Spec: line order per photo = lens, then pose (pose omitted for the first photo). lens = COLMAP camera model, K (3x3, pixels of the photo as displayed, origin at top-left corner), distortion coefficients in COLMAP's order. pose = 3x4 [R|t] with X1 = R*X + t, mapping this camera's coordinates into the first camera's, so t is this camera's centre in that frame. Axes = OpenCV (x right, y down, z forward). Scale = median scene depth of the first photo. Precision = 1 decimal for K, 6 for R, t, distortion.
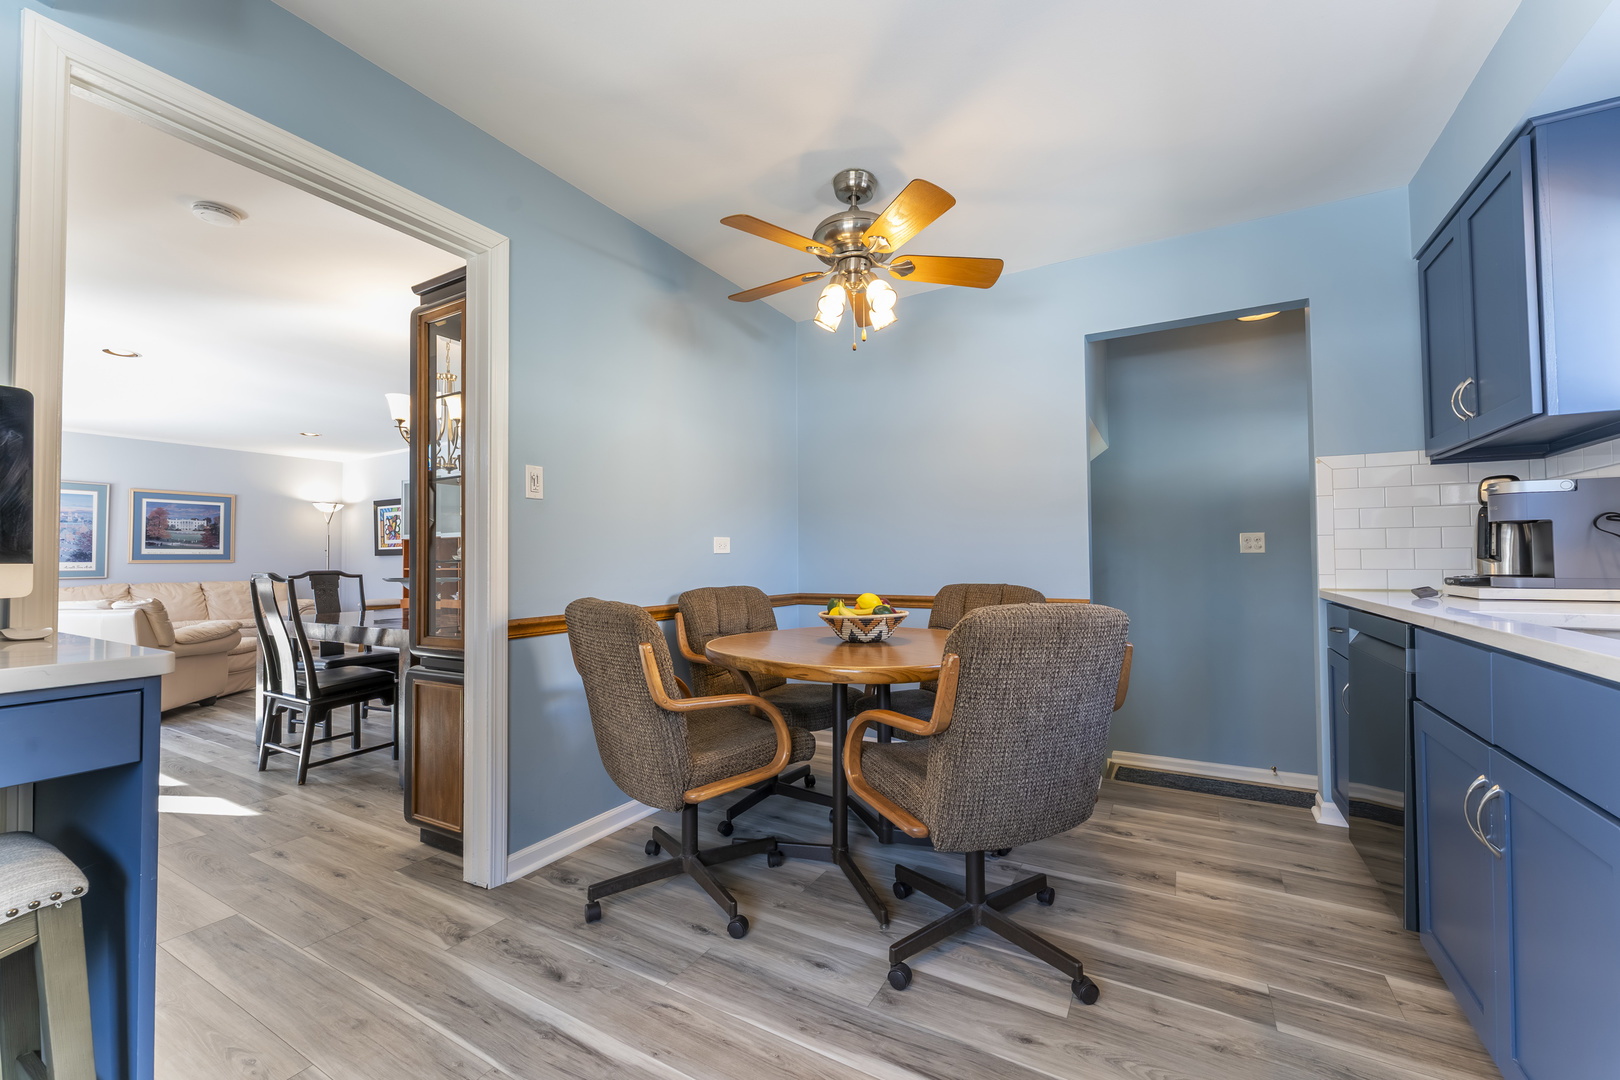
lens RADIAL K [[646.7, 0, 811.0], [0, 646.7, 545.4], [0, 0, 1]] dist [-0.000240, -0.000370]
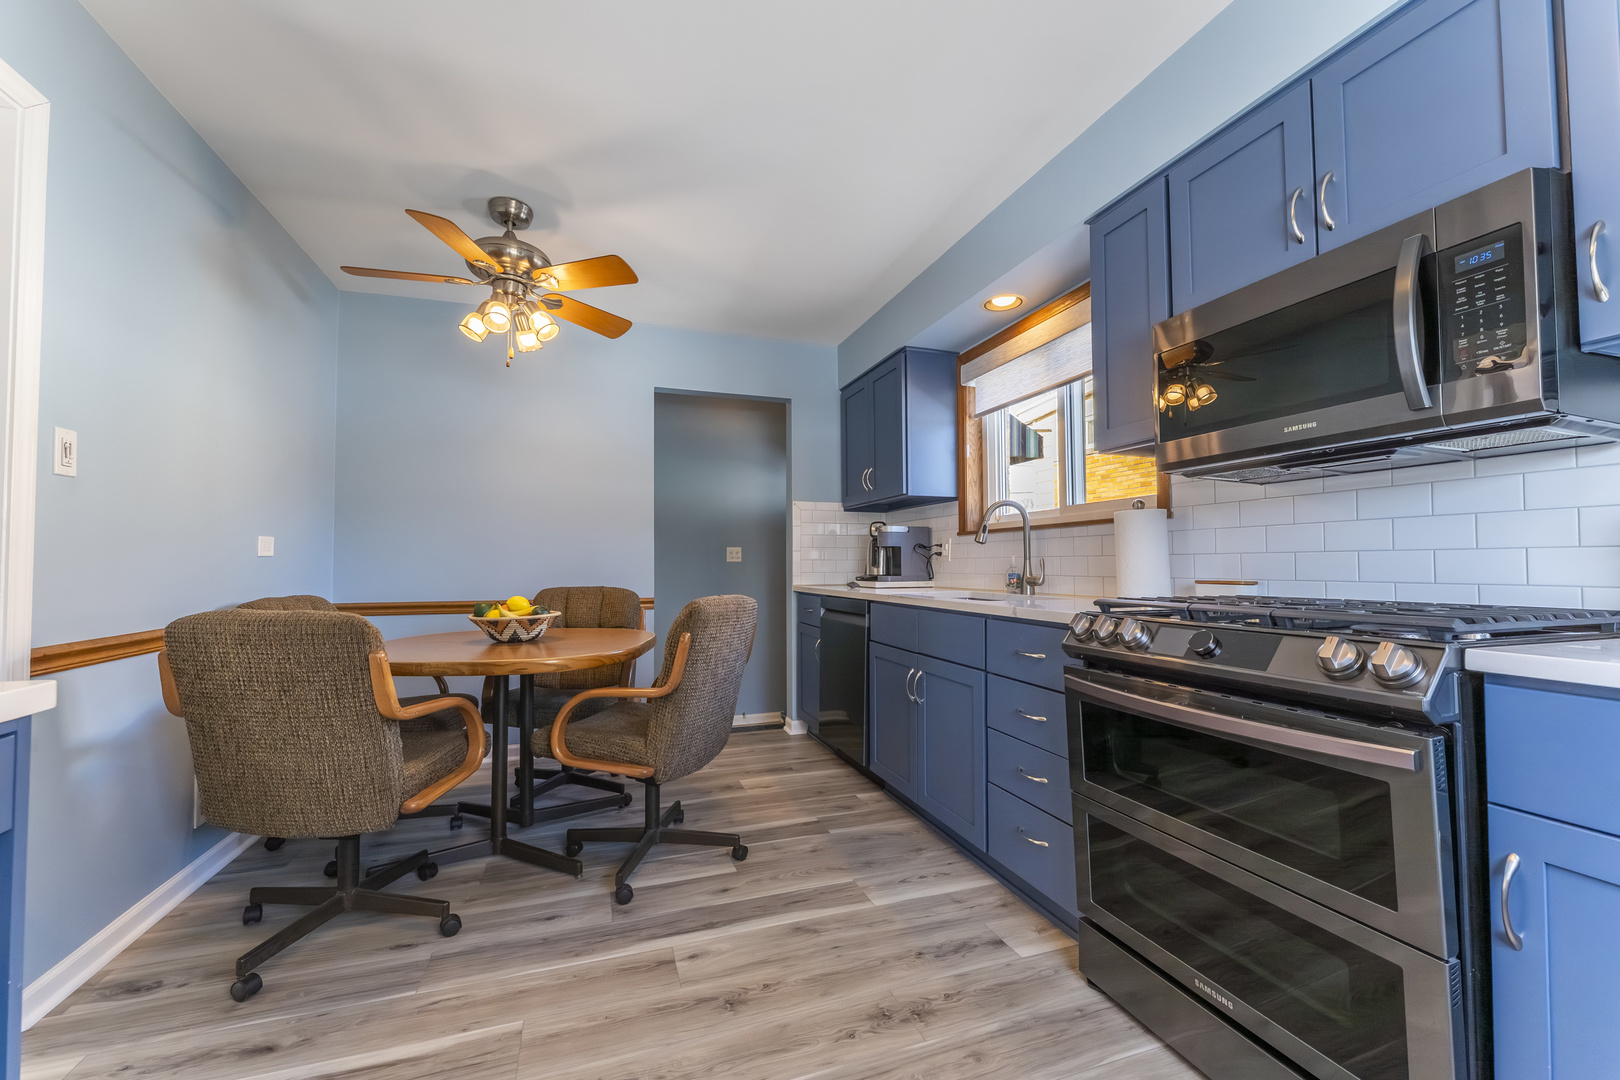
lens RADIAL K [[646.9, 0, 807.3], [0, 646.9, 548.4], [0, 0, 1]] dist [-0.002140, -0.000177]
pose [[0.661620, 0.024488, 0.749439, -0.477274], [-0.019209, 0.999692, -0.015708, 0.002758], [-0.749593, -0.004003, 0.661887, -0.082572]]
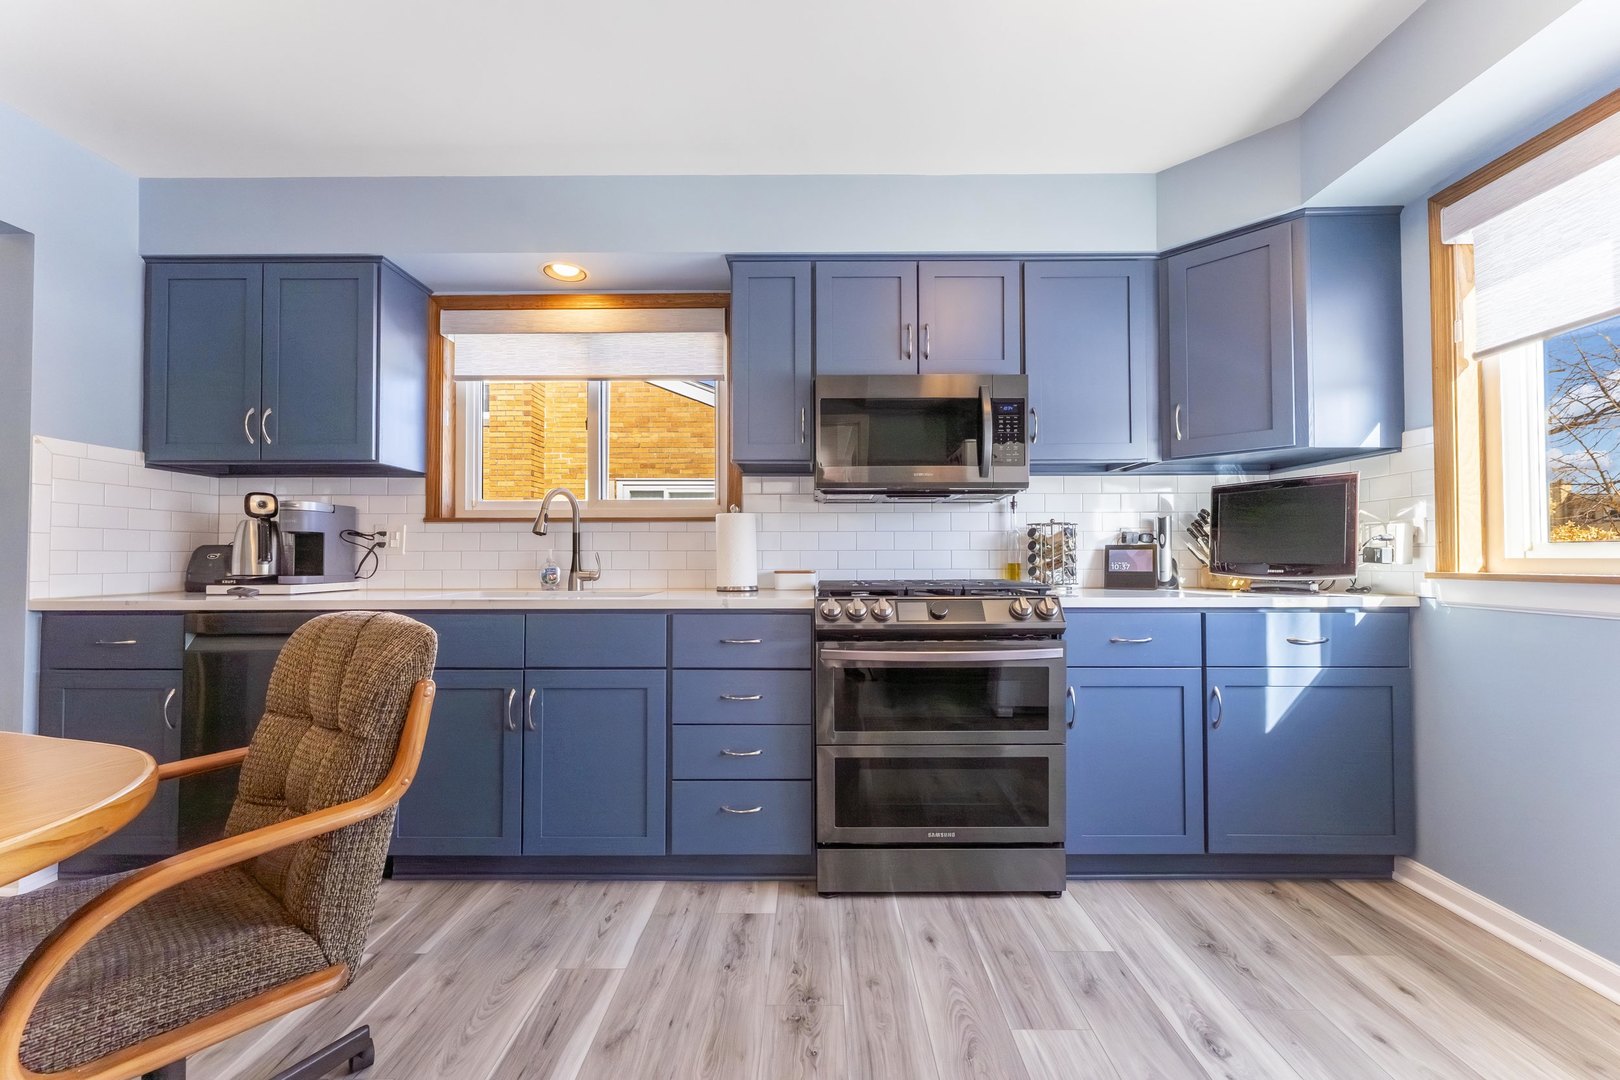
lens RADIAL K [[646.7, 0, 811.0], [0, 646.7, 545.4], [0, 0, 1]] dist [-0.000240, -0.000370]
pose [[-0.490774, 0.026469, 0.870885, -0.499523], [-0.014635, 0.999147, -0.038615, 0.023335], [-0.871164, -0.031697, -0.489968, 0.716931]]
